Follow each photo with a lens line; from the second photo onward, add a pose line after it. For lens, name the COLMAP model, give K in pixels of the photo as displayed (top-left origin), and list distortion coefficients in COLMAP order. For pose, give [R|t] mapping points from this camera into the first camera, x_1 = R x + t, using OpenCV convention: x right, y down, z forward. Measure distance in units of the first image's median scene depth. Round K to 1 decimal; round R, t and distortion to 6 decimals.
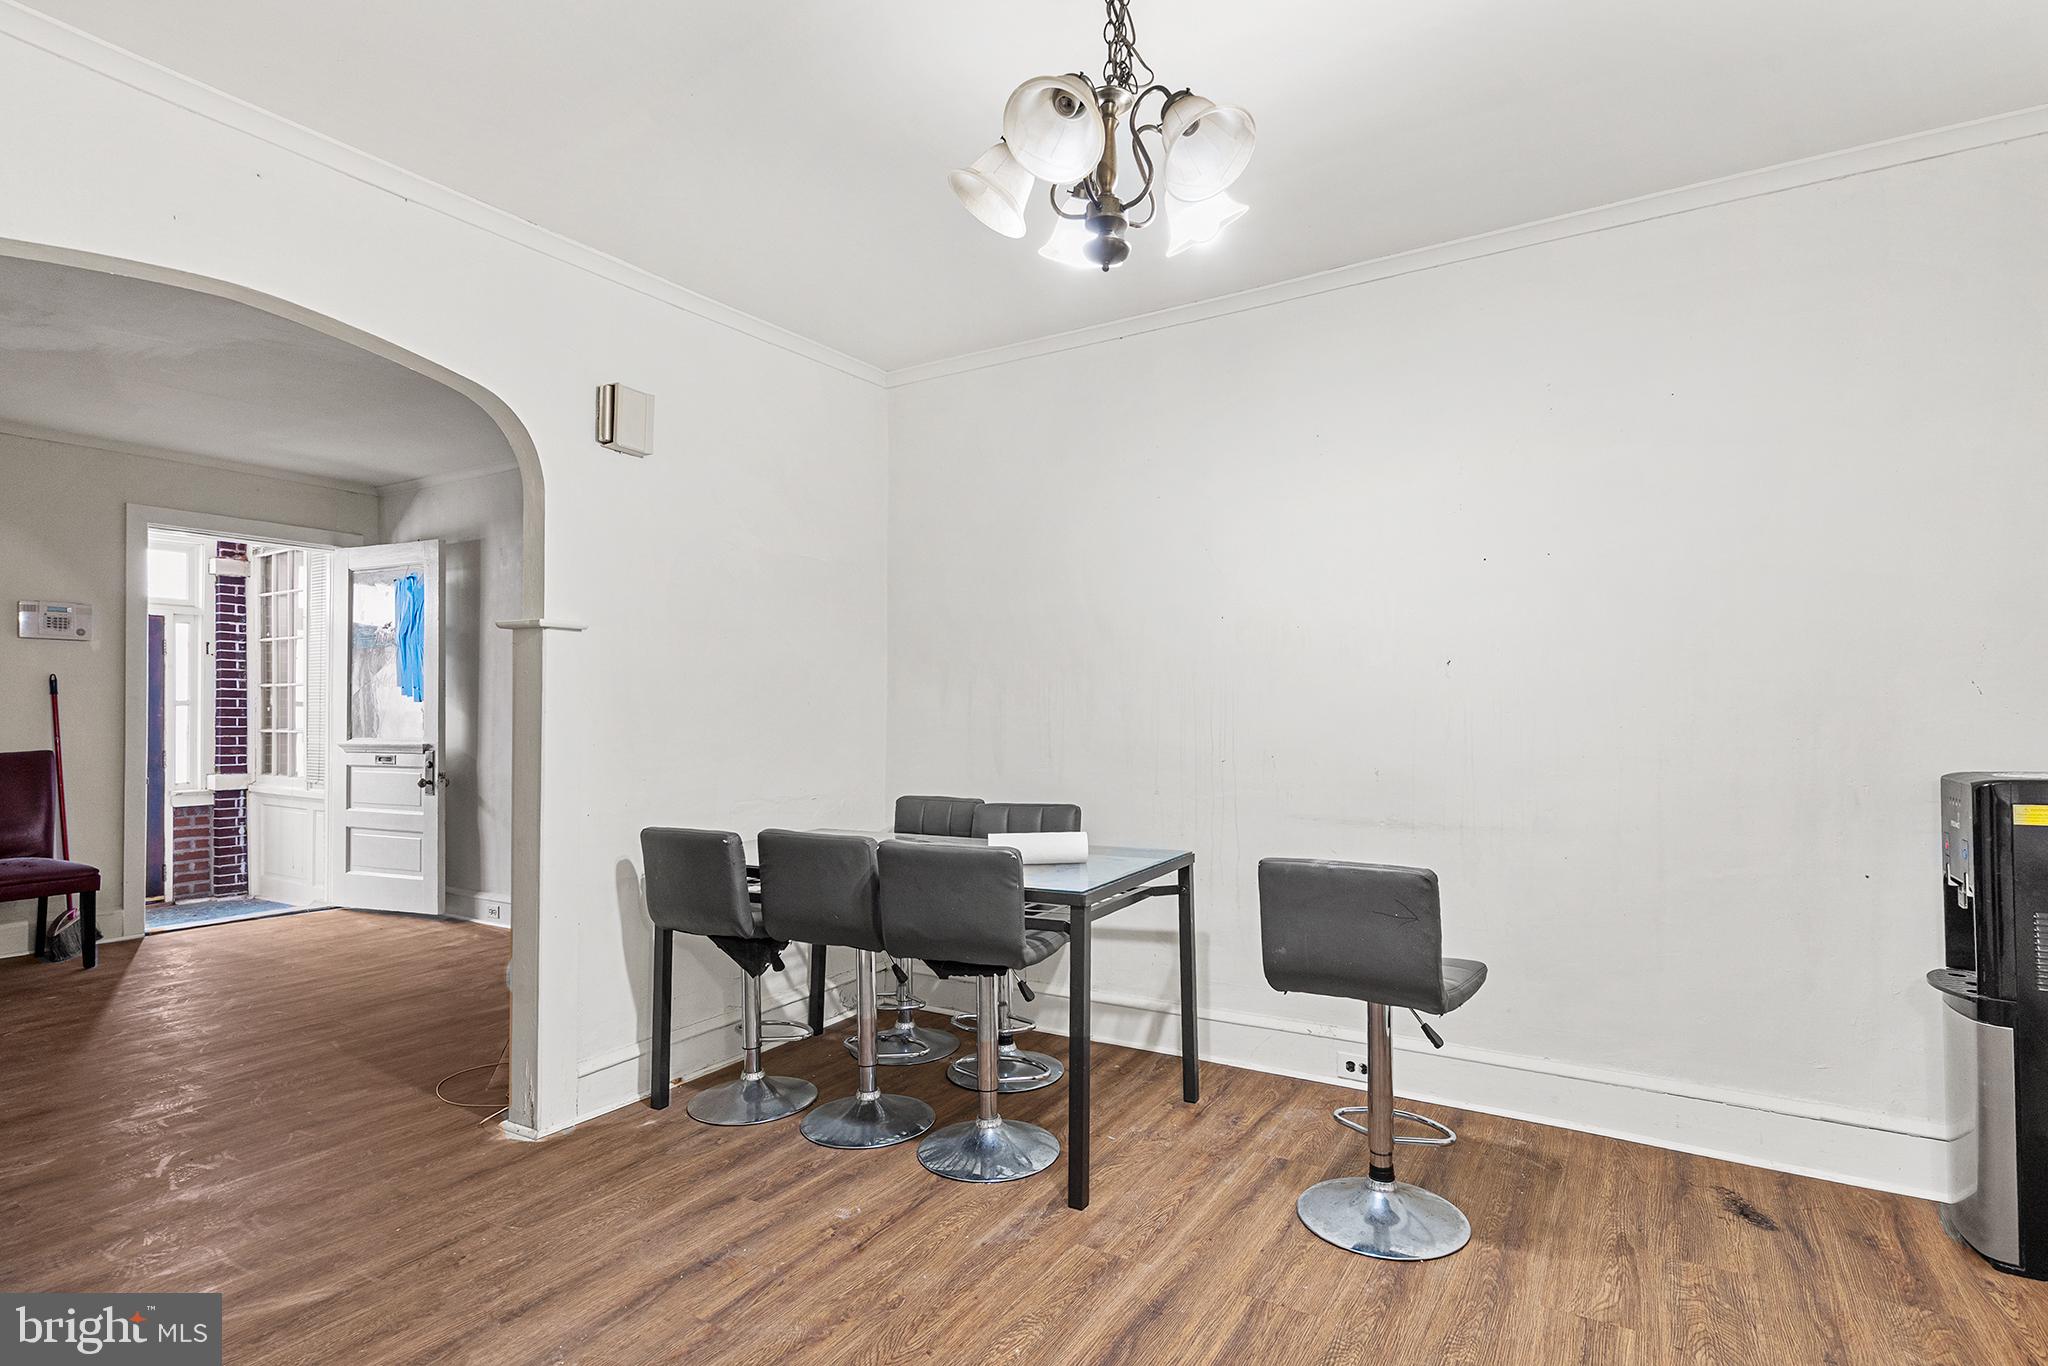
lens RADIAL K [[968.9, 0, 1020.4], [0, 968.9, 691.7], [0, 0, 1]] dist [-0.000389, 0.000667]
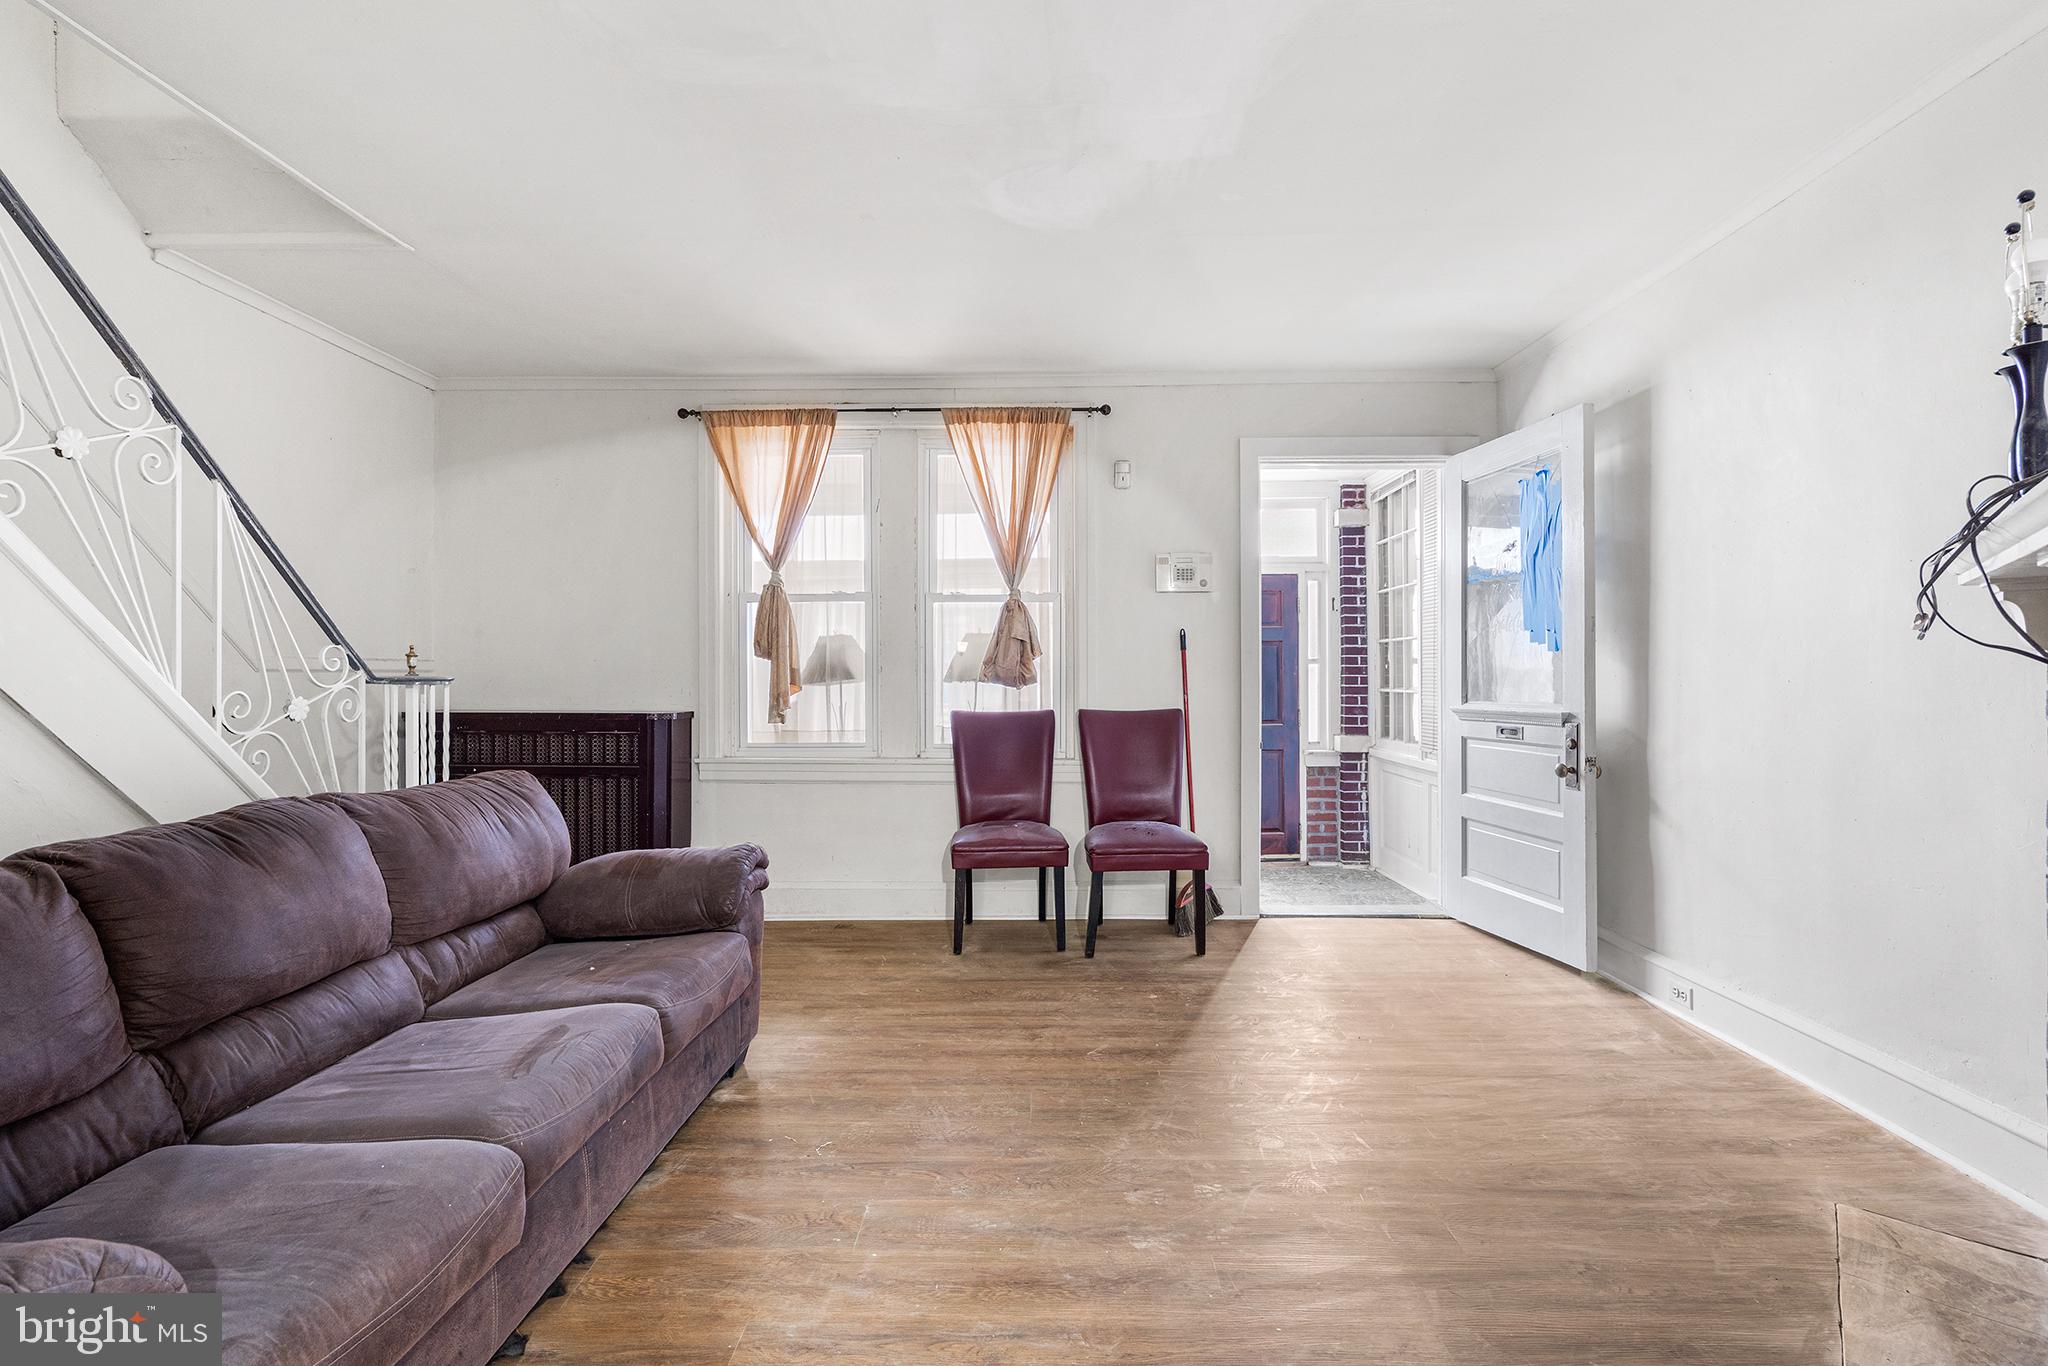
lens RADIAL K [[968.9, 0, 1020.4], [0, 968.9, 691.7], [0, 0, 1]] dist [-0.000389, 0.000667]
pose [[0.505513, 0.012758, -0.862725, -0.166037], [0.021820, 0.999382, 0.027564, 0.009152], [0.862543, -0.032759, 0.504922, 0.246226]]
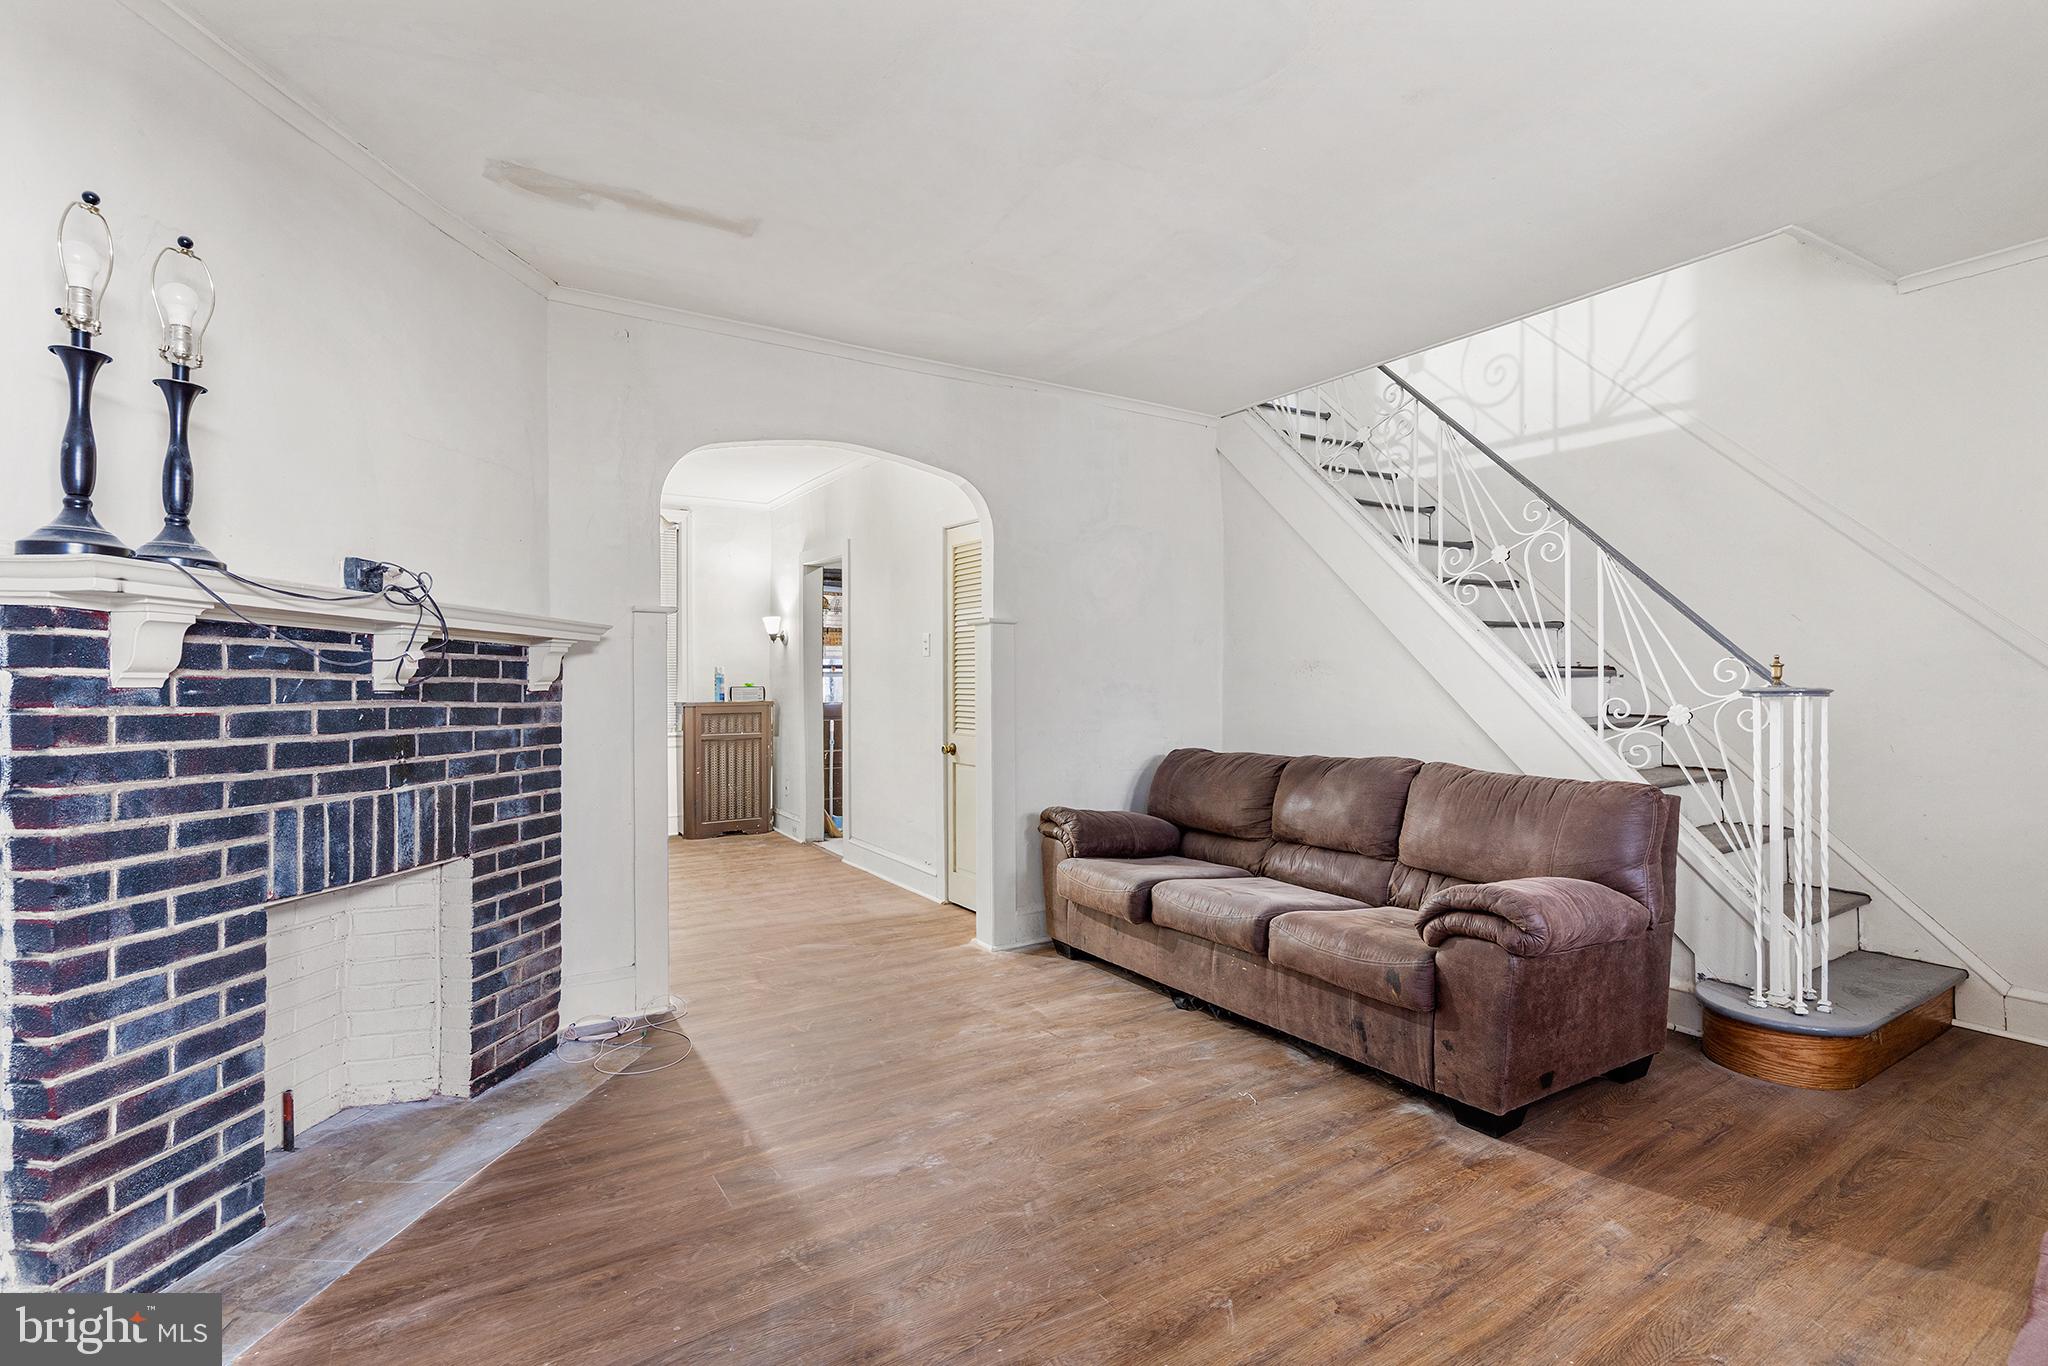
lens RADIAL K [[968.9, 0, 1020.4], [0, 968.9, 691.7], [0, 0, 1]] dist [-0.000389, 0.000667]
pose [[-0.894496, -0.001159, 0.447074, -0.544096], [-0.009362, 0.999826, -0.016139, 0.018579], [-0.446978, -0.018622, -0.894351, 0.699761]]
